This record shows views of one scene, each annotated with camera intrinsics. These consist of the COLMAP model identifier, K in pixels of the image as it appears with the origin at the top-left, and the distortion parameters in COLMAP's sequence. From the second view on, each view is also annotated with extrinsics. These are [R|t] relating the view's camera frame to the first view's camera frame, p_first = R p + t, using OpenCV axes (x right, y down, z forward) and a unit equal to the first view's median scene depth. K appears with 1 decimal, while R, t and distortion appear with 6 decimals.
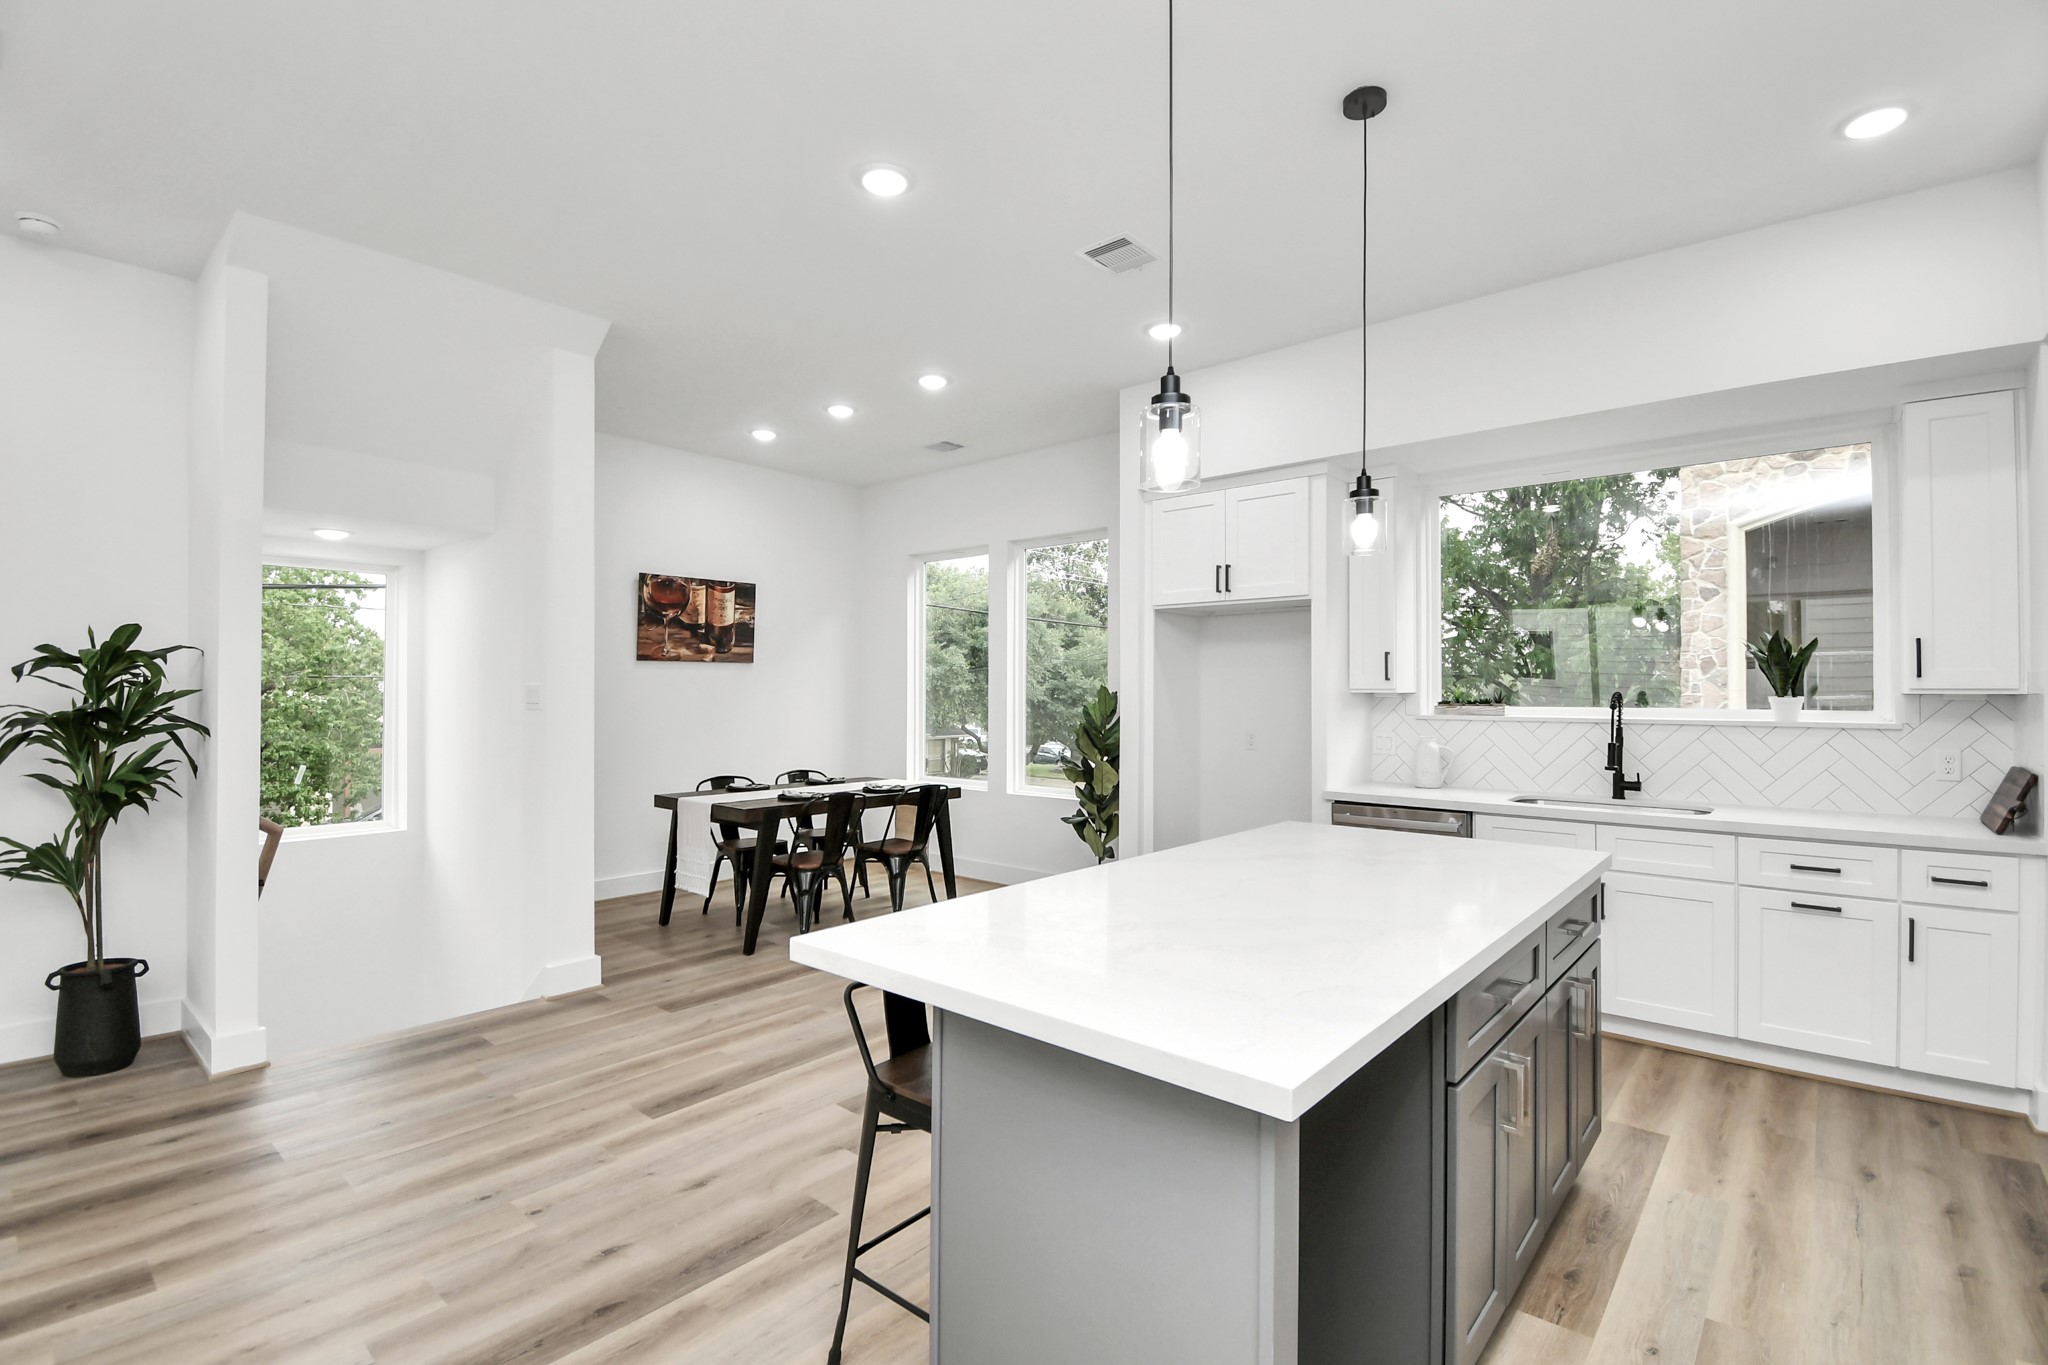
lens RADIAL K [[933.6, 0, 1034.7], [0, 933.6, 680.4], [0, 0, 1]] dist [0.017708, -0.025039]
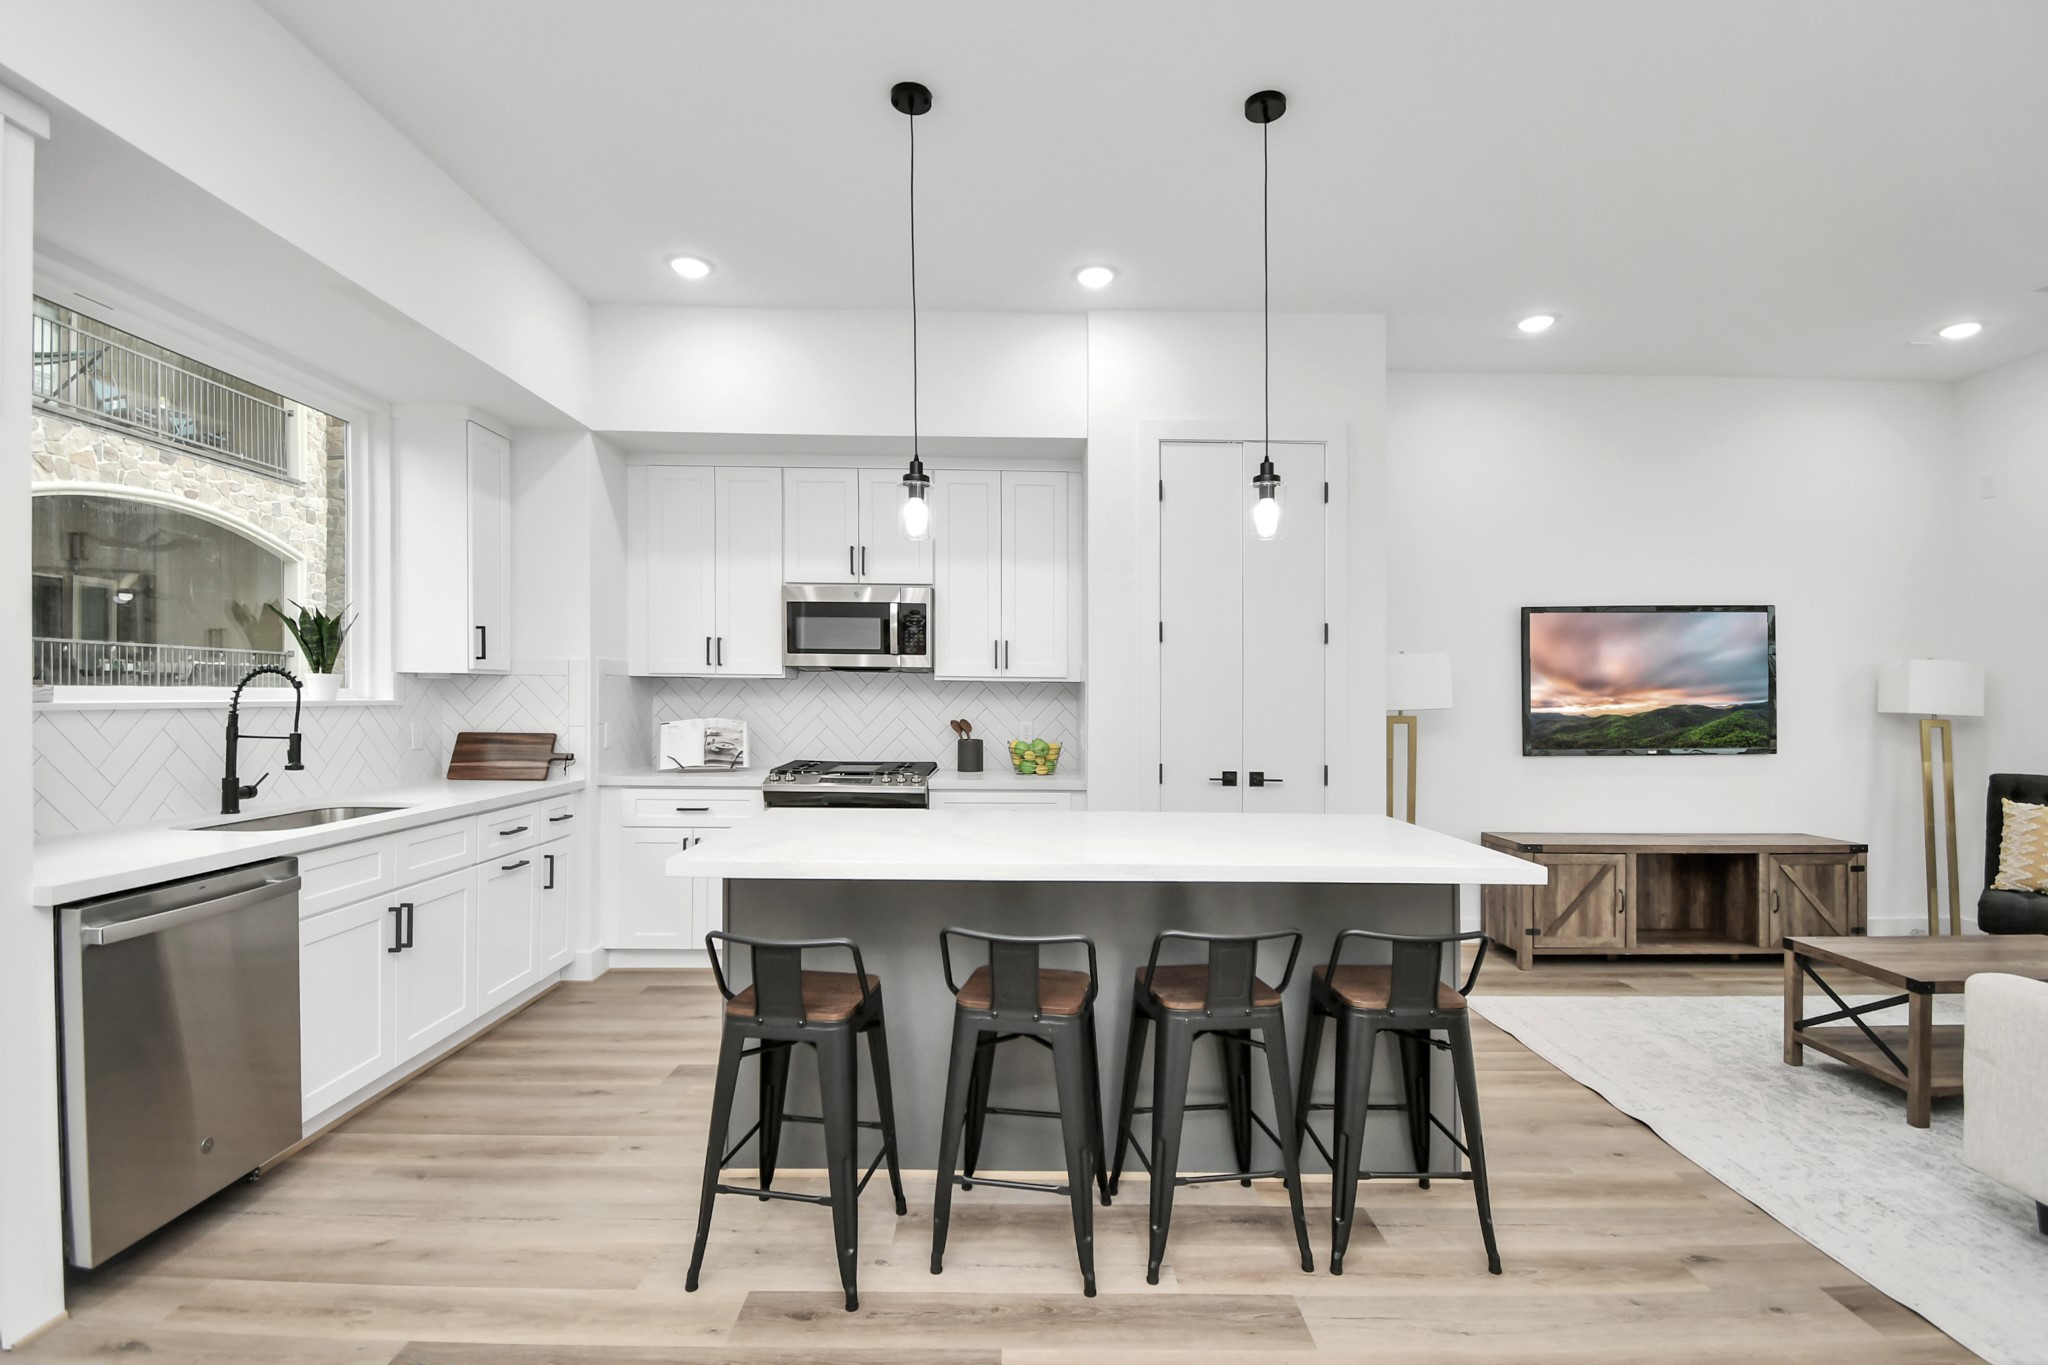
lens RADIAL K [[937.3, 0, 1024.2], [0, 937.3, 692.7], [0, 0, 1]] dist [0.018425, -0.025174]
pose [[-0.651662, -0.011435, 0.758423, -0.228816], [-0.024388, 0.999685, -0.005882, 0.017294], [-0.758117, -0.022329, -0.651736, 0.725066]]
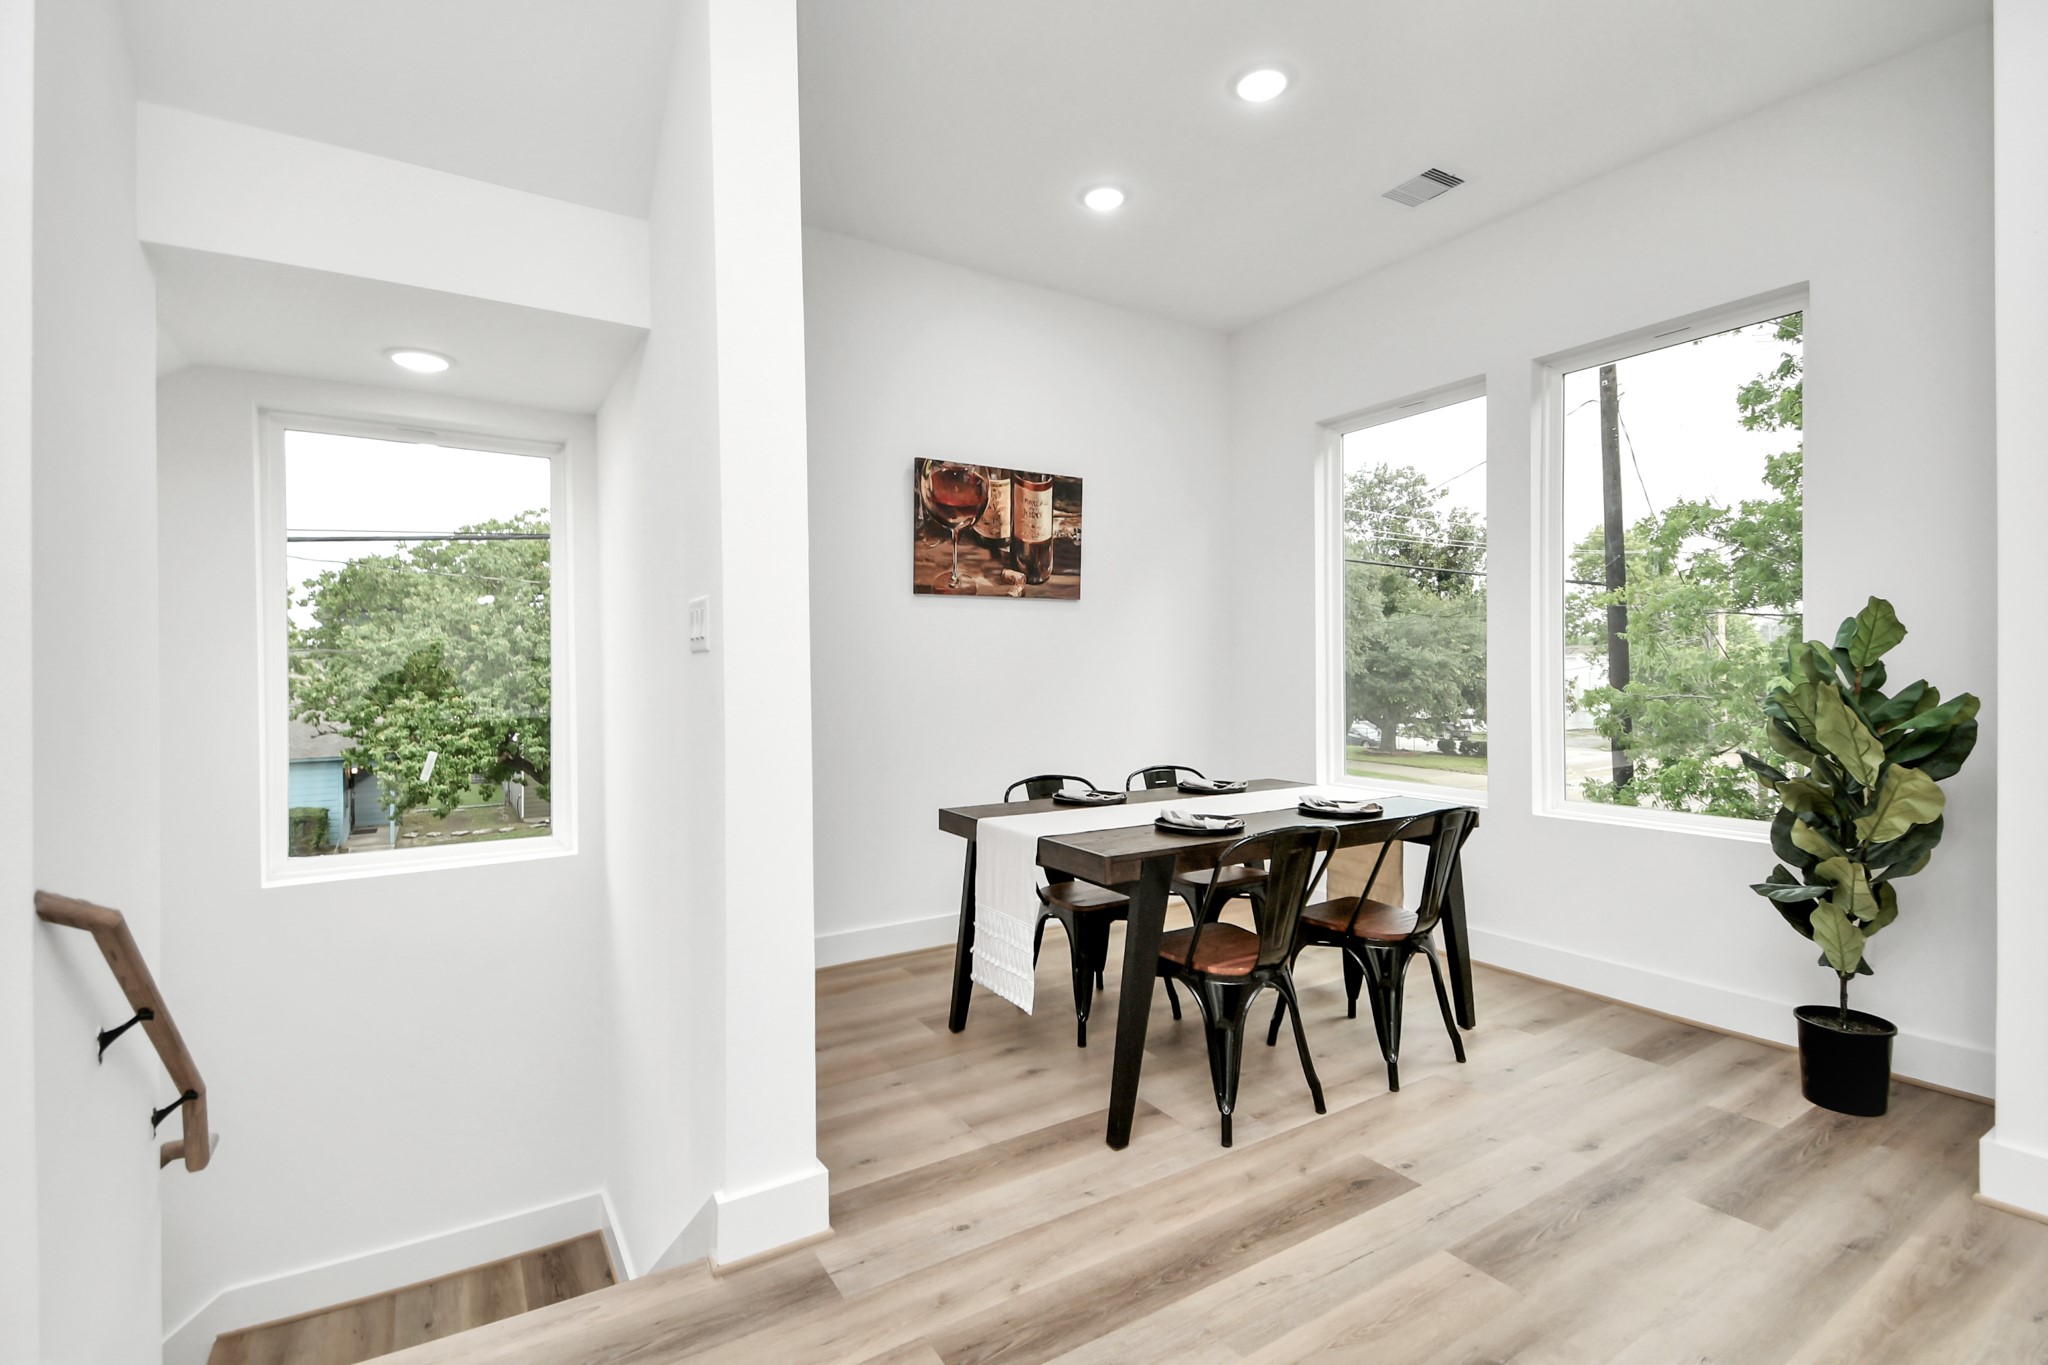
lens RADIAL K [[895.0, 0, 1031.7], [0, 895.0, 681.5], [0, 0, 1]] dist [0.016801, -0.022217]
pose [[0.955589, -0.005634, -0.294647, -0.181017], [0.012463, 0.999695, 0.021304, 0.031092], [0.294438, -0.024030, 0.955369, 0.473708]]
